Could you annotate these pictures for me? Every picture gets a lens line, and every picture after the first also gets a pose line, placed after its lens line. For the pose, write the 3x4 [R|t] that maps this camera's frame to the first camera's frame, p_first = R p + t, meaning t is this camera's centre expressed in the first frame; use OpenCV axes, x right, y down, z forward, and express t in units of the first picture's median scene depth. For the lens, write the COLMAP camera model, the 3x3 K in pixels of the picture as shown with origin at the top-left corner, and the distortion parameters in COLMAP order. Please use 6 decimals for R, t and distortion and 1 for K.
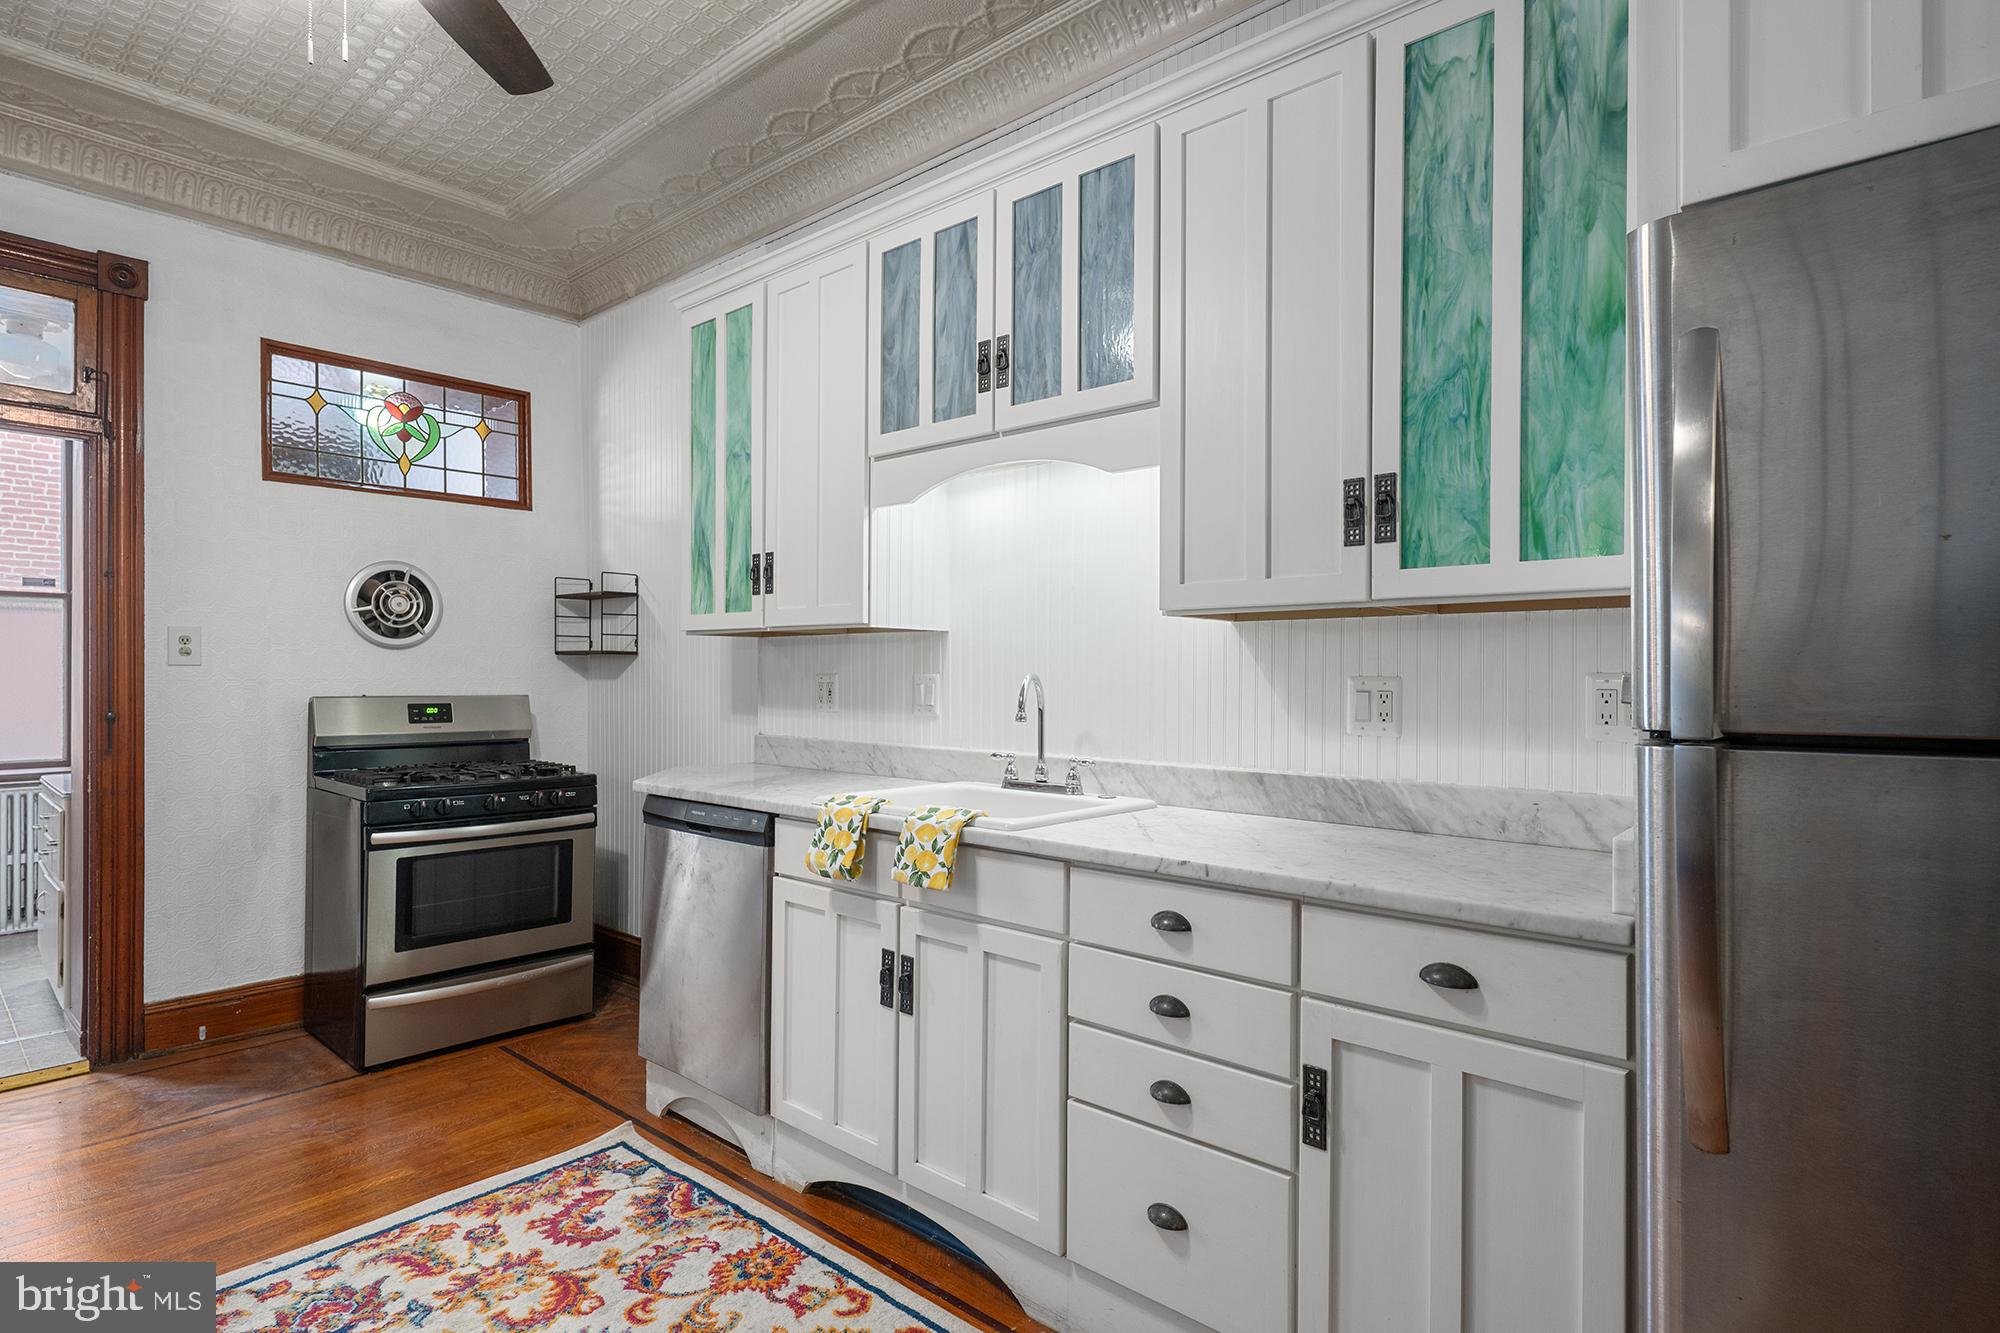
lens RADIAL K [[1013.7, 0, 987.5], [0, 1013.7, 667.1], [0, 0, 1]] dist [-0.002091, -0.000274]
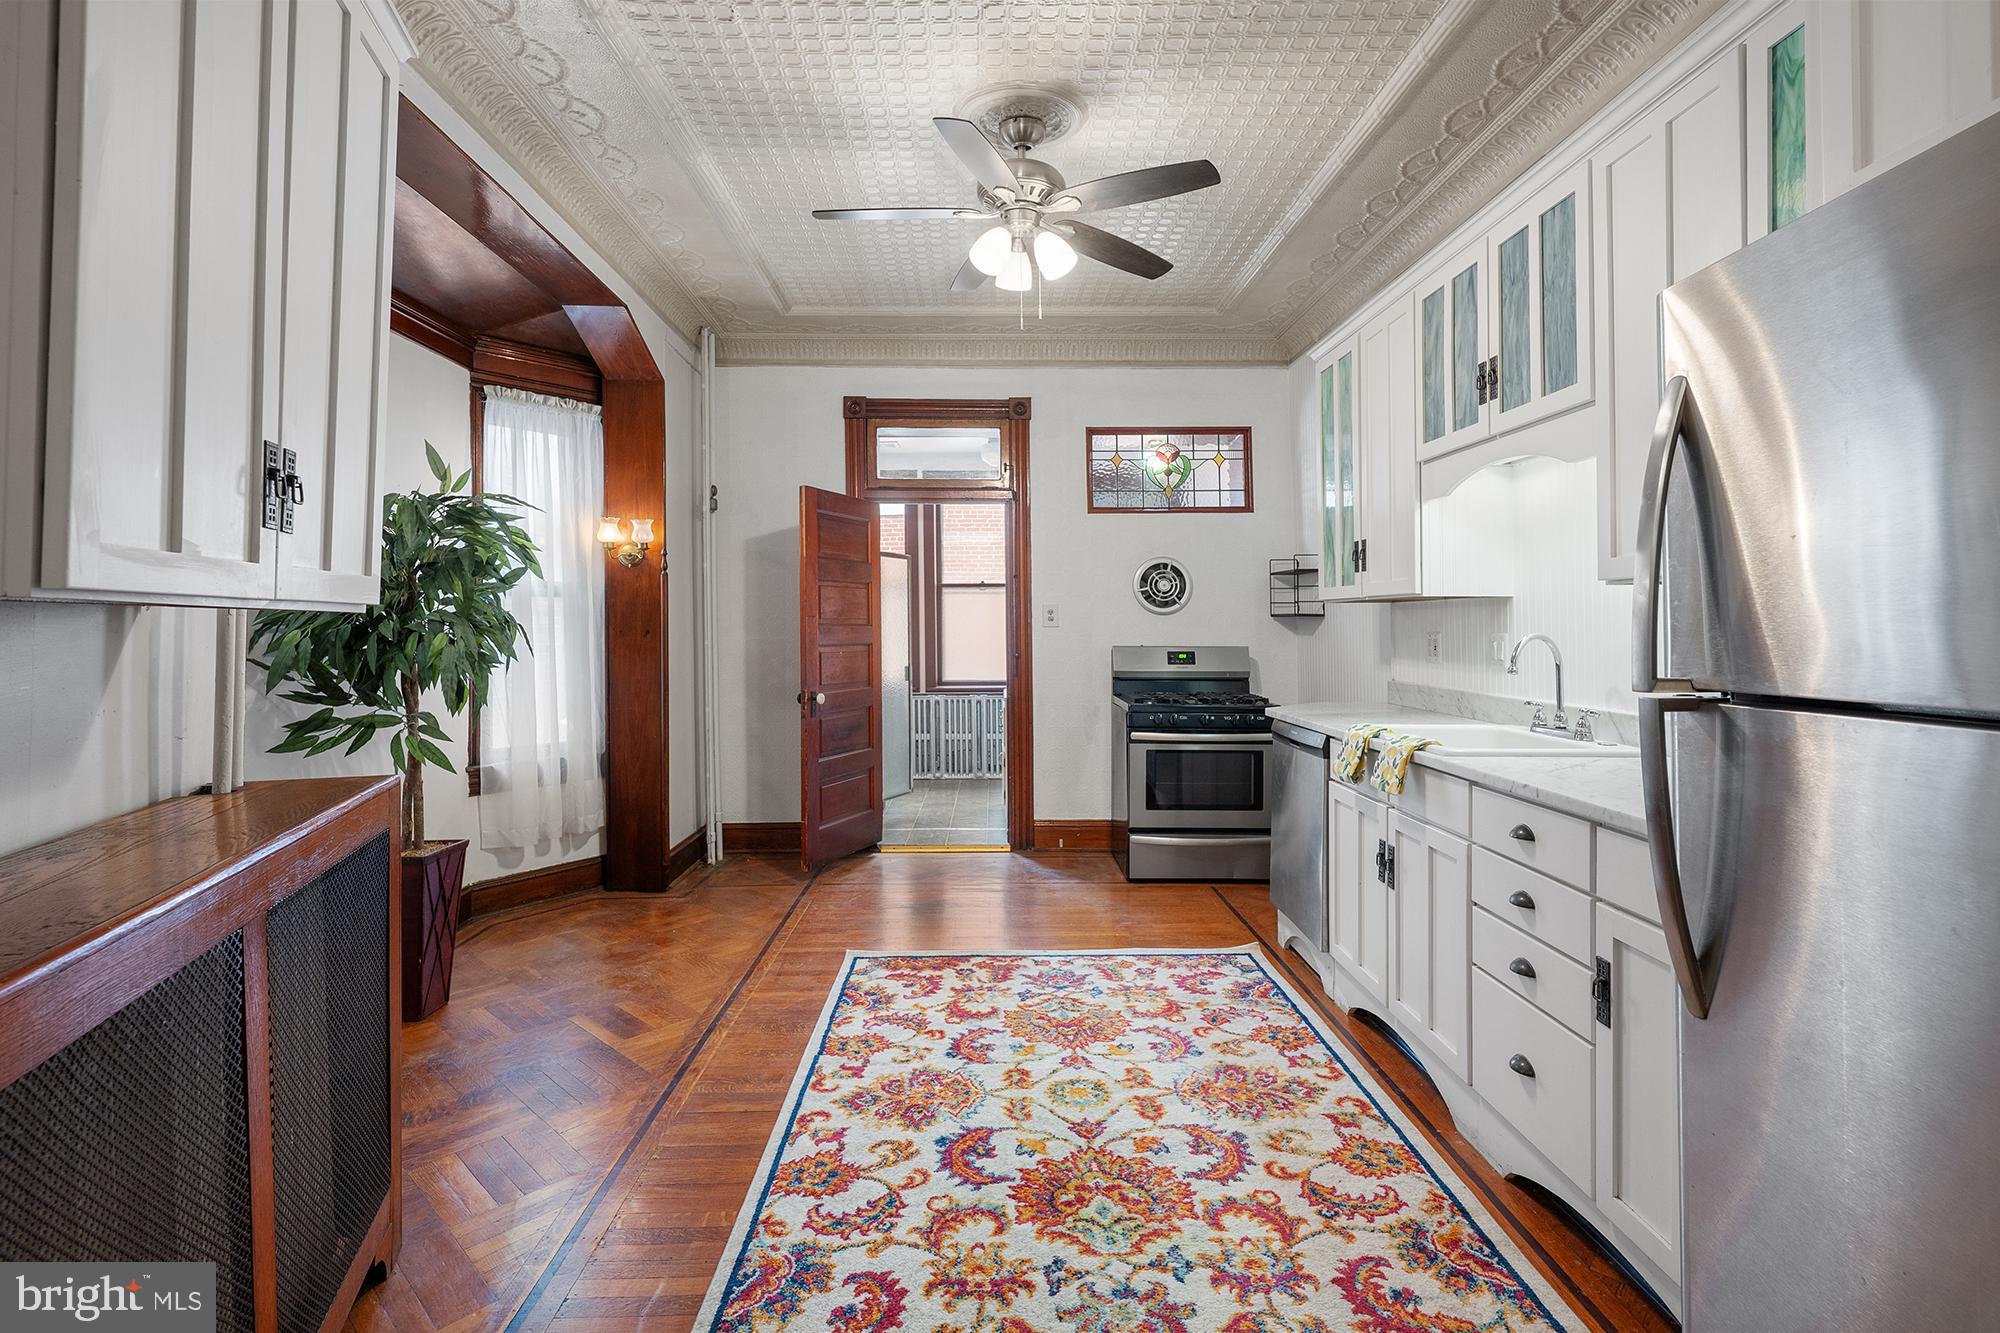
lens RADIAL K [[929.2, 0, 1024.0], [0, 929.2, 620.3], [0, 0, 1]] dist [0.002353, -0.000326]
pose [[0.699249, -0.008987, -0.714822, 0.425146], [0.009560, 0.999949, -0.003219, -0.012074], [0.714814, -0.004583, 0.699299, -0.190382]]
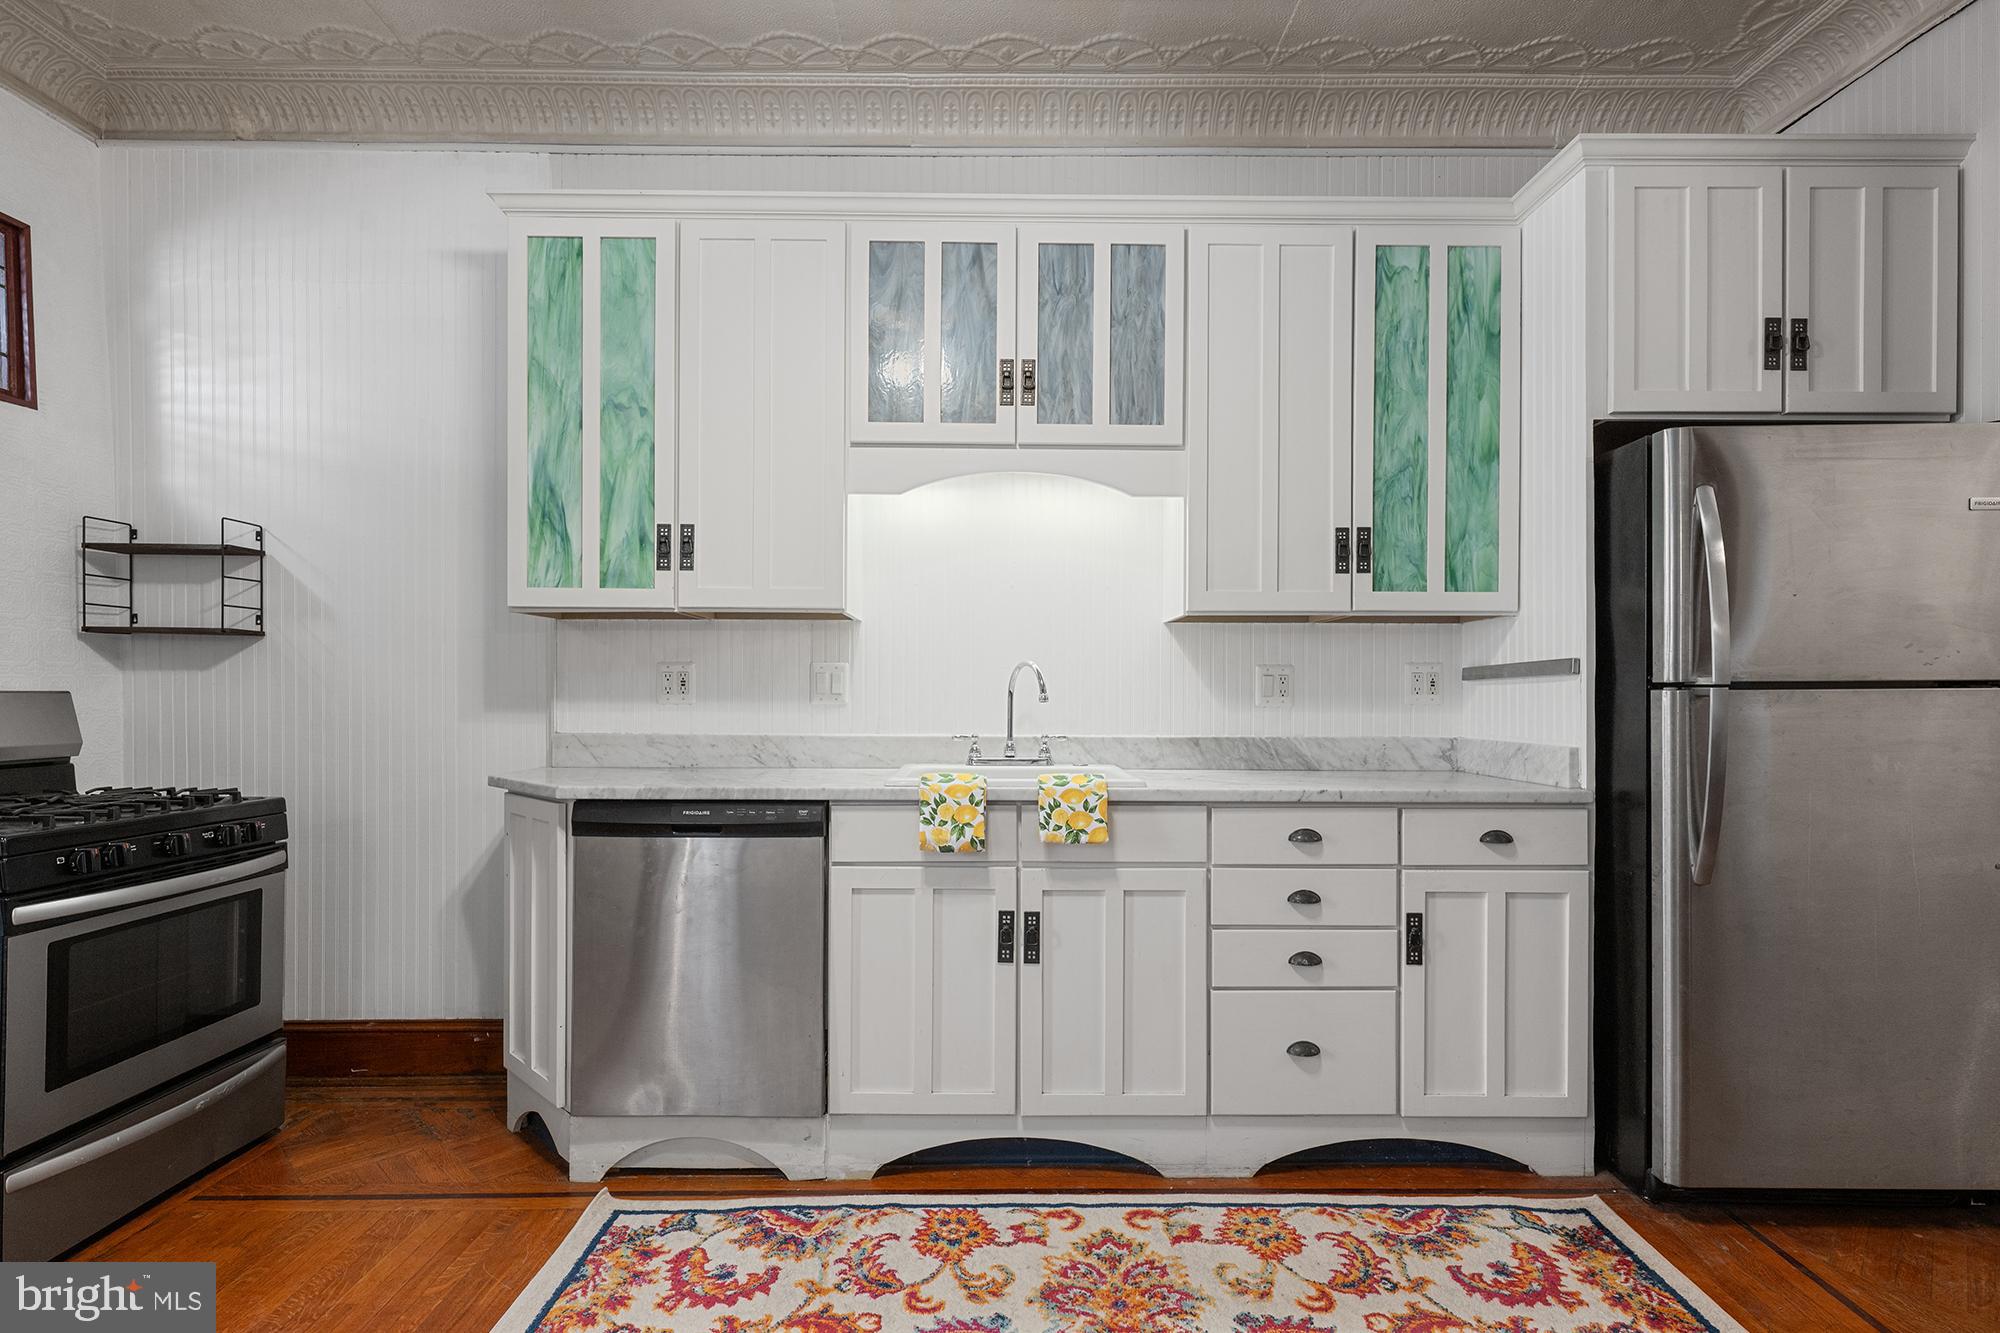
lens RADIAL K [[989.3, 0, 999.0], [0, 989.3, 691.0], [0, 0, 1]] dist [-0.000347, -0.000415]
pose [[0.743131, -0.002337, 0.669142, -0.759071], [-0.005618, 0.999937, 0.009732, 0.031362], [-0.669123, -0.010991, 0.743071, 0.205772]]
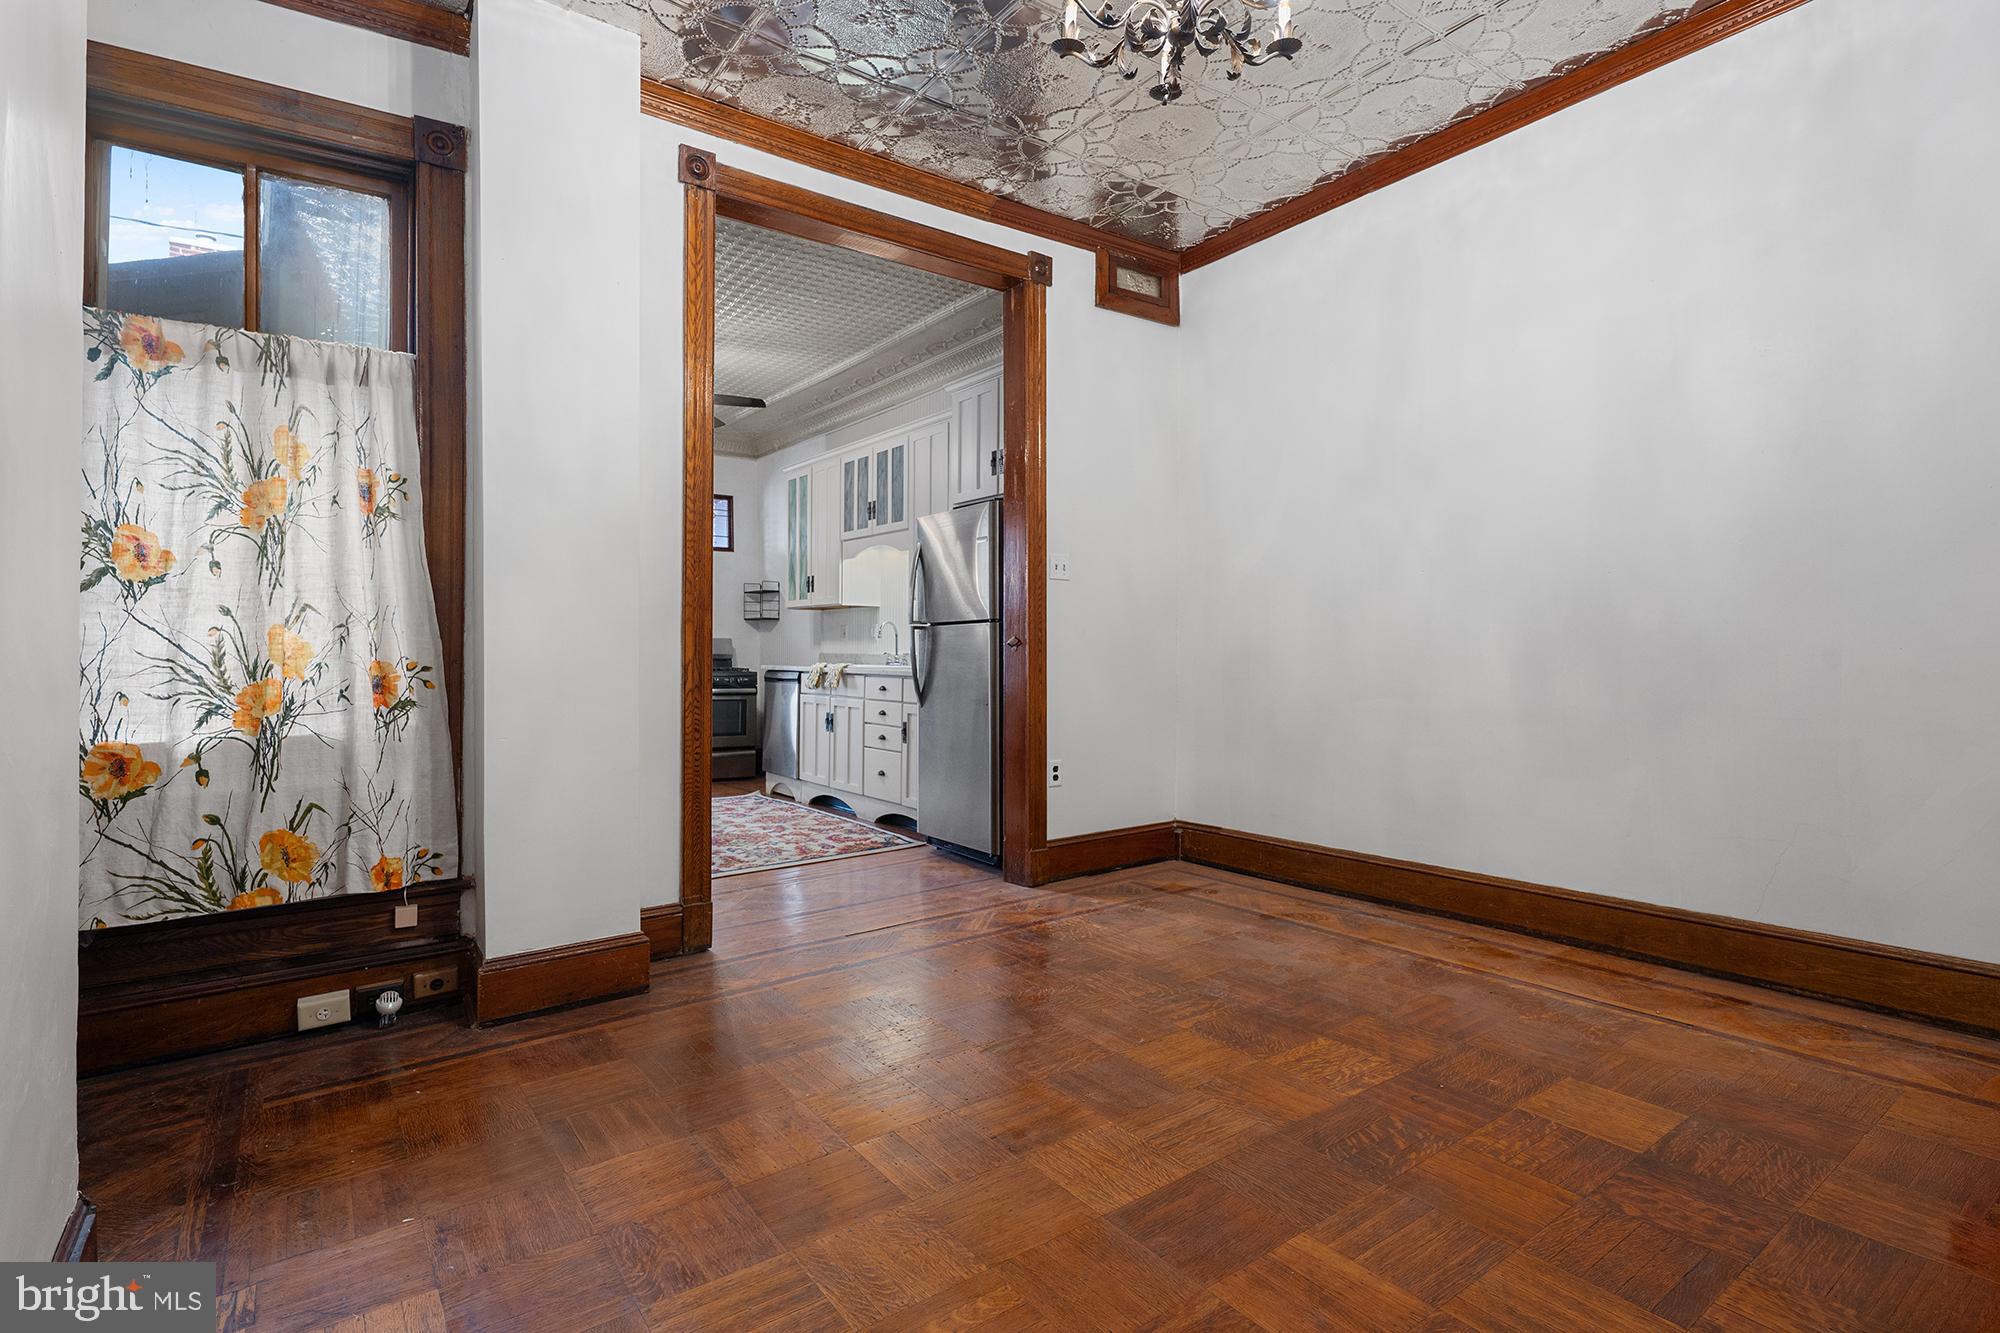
lens RADIAL K [[961.2, 0, 1000.0], [0, 961.2, 666.5], [0, 0, 1]] dist [0.000976, 0.000367]
pose [[0.980393, 0.004966, -0.196988, 0.902079], [-0.000827, 0.999777, 0.021087, 0.077750], [0.197049, -0.020510, 0.980179, -1.584785]]
